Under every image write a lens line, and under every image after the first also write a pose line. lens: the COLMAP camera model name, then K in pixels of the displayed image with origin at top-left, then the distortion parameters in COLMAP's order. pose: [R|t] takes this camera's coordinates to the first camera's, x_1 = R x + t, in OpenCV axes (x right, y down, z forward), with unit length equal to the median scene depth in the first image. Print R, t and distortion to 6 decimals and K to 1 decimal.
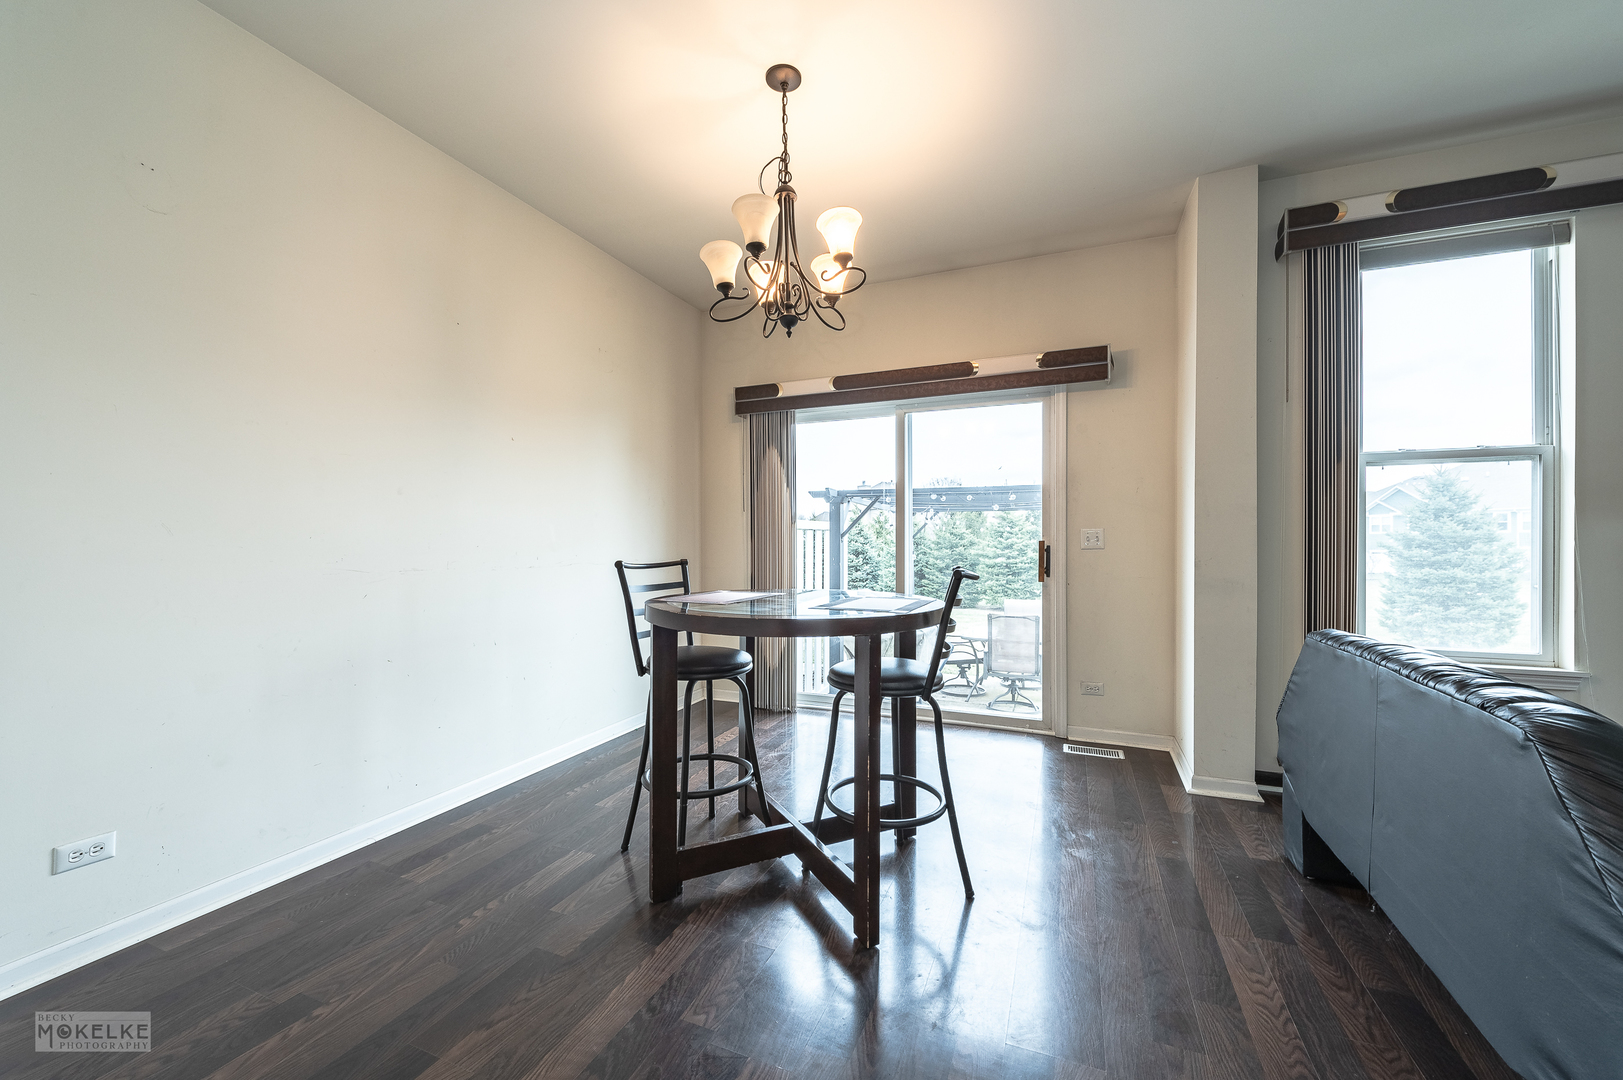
lens RADIAL K [[649.1, 0, 796.7], [0, 649.1, 550.4], [0, 0, 1]] dist [-0.004396, -0.001130]
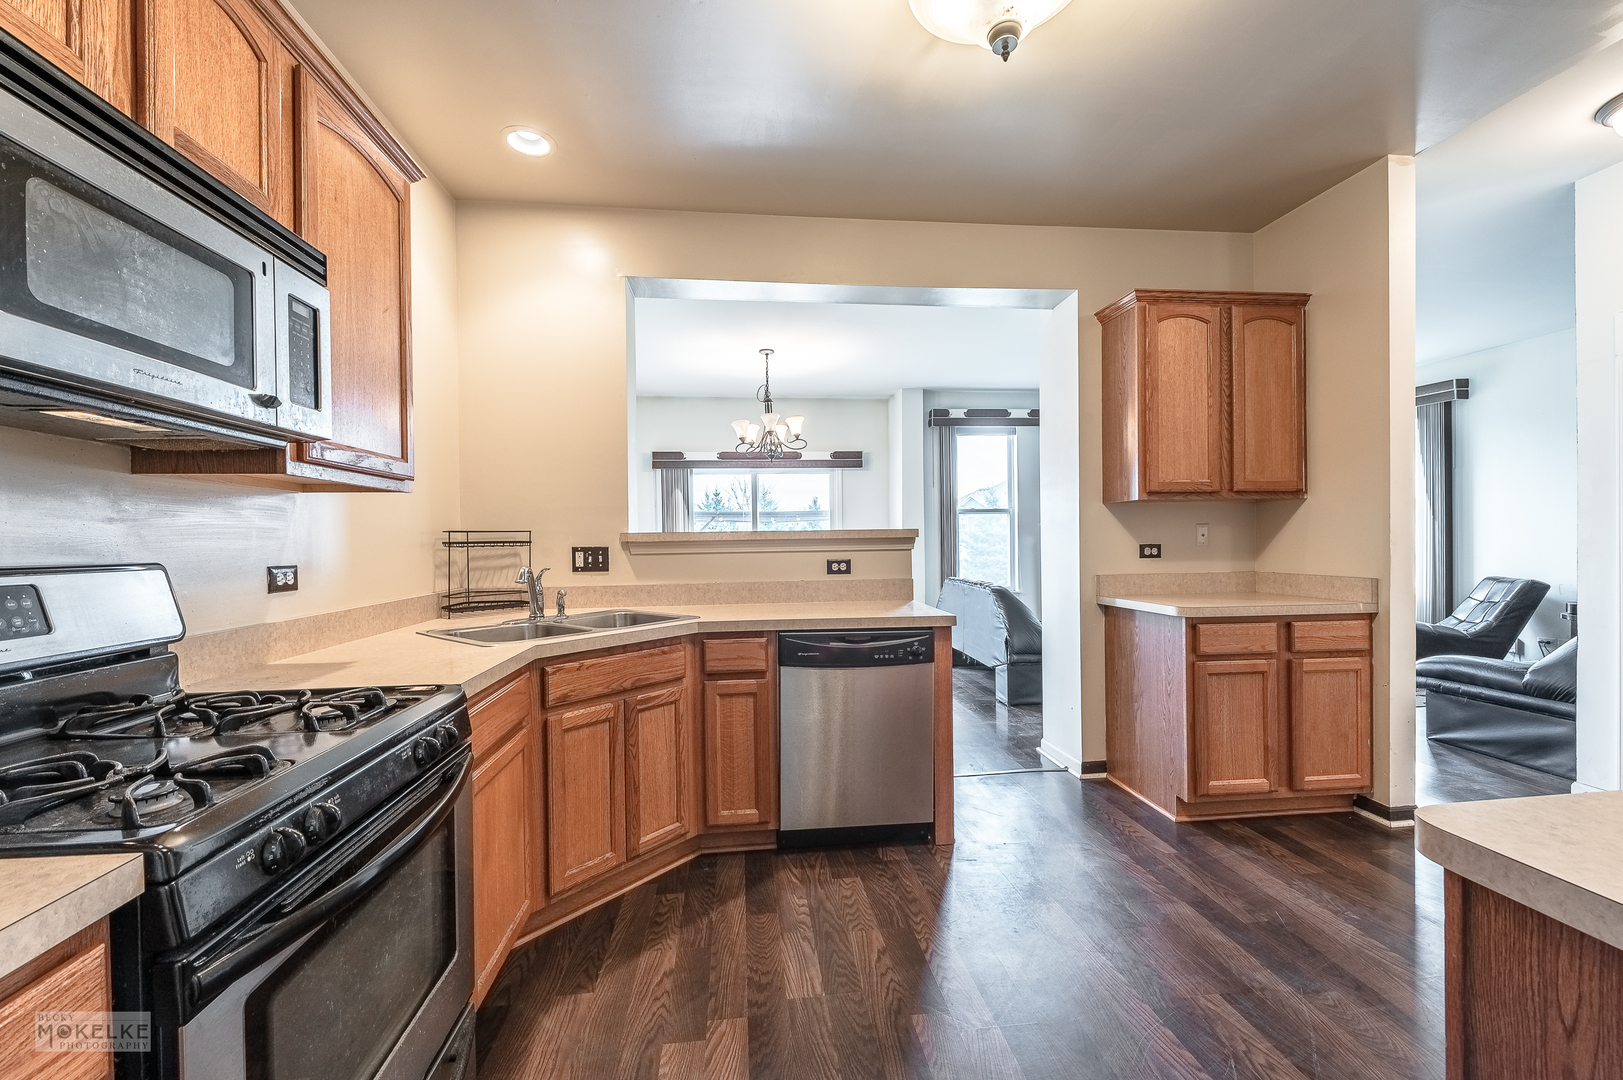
lens RADIAL K [[649.1, 0, 816.9], [0, 649.1, 540.6], [0, 0, 1]] dist [-0.004396, -0.001130]
pose [[0.869661, -0.011000, 0.493526, -0.798861], [0.017207, 0.999820, -0.008037, -0.021004], [-0.493349, 0.015481, 0.869694, -0.864946]]
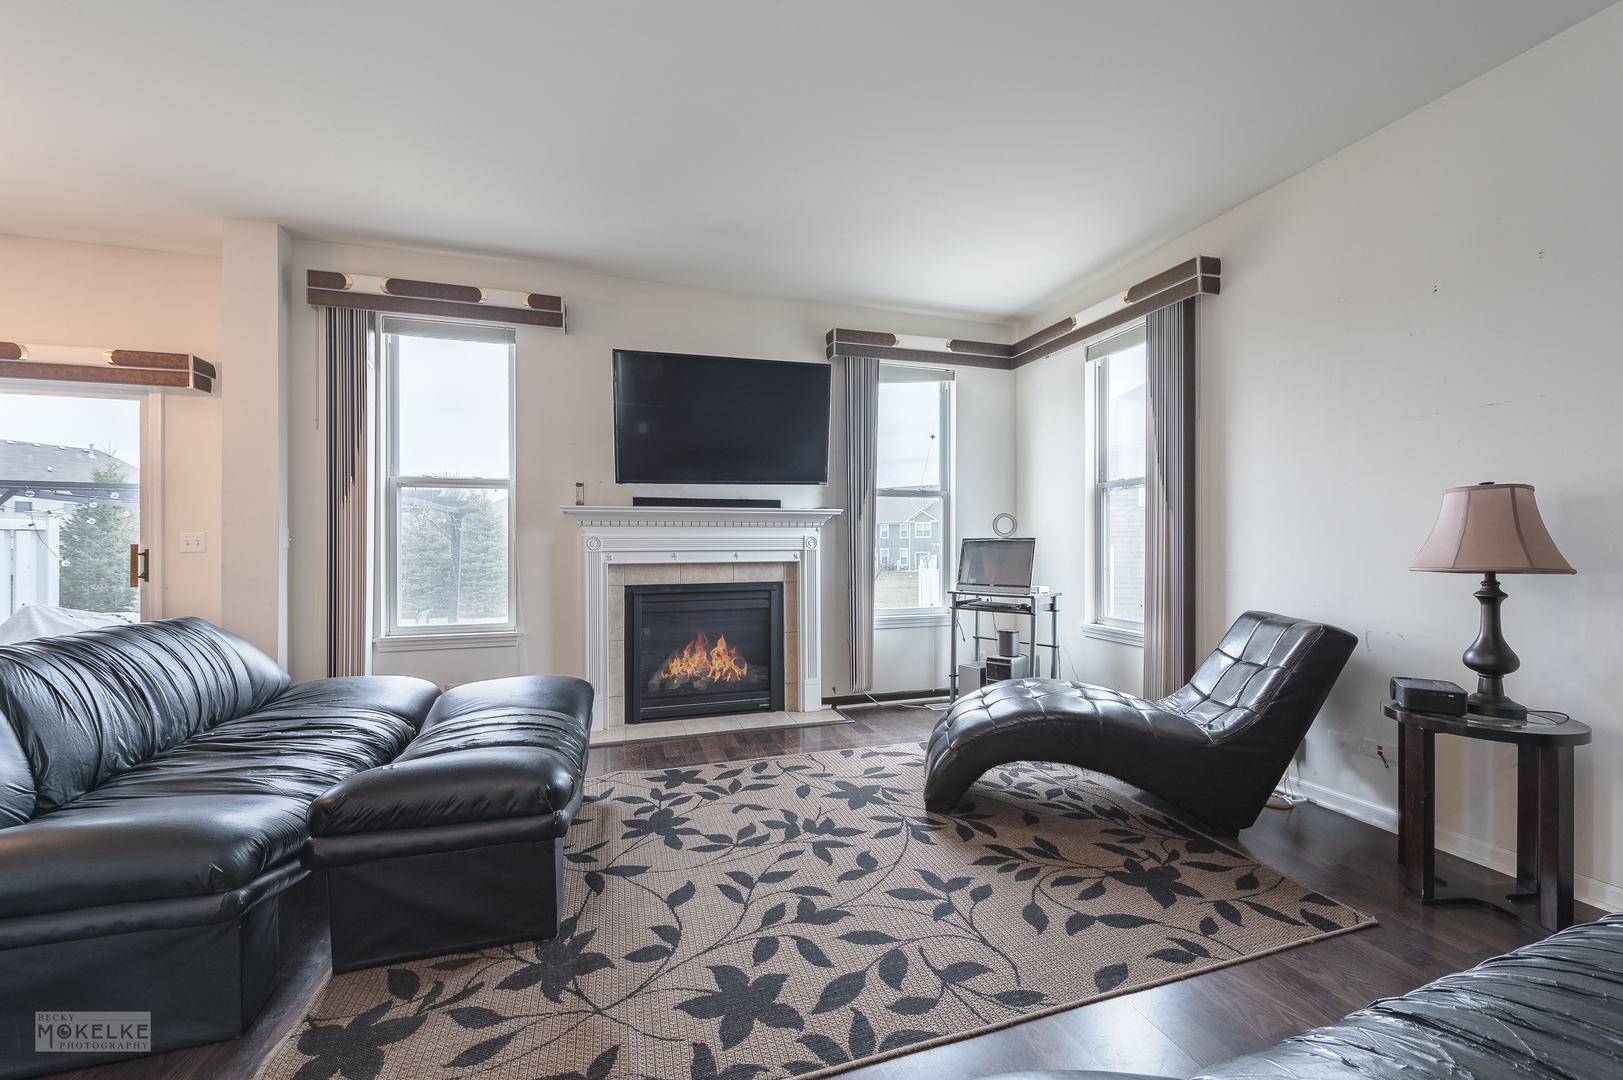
lens RADIAL K [[649.1, 0, 817.1], [0, 649.1, 537.6], [0, 0, 1]] dist [-0.004396, -0.001130]
pose [[0.747772, 0.008090, 0.663907, 0.652958], [0.008044, 0.999742, -0.021243, 0.005487], [-0.663907, 0.021225, 0.747514, -0.504538]]
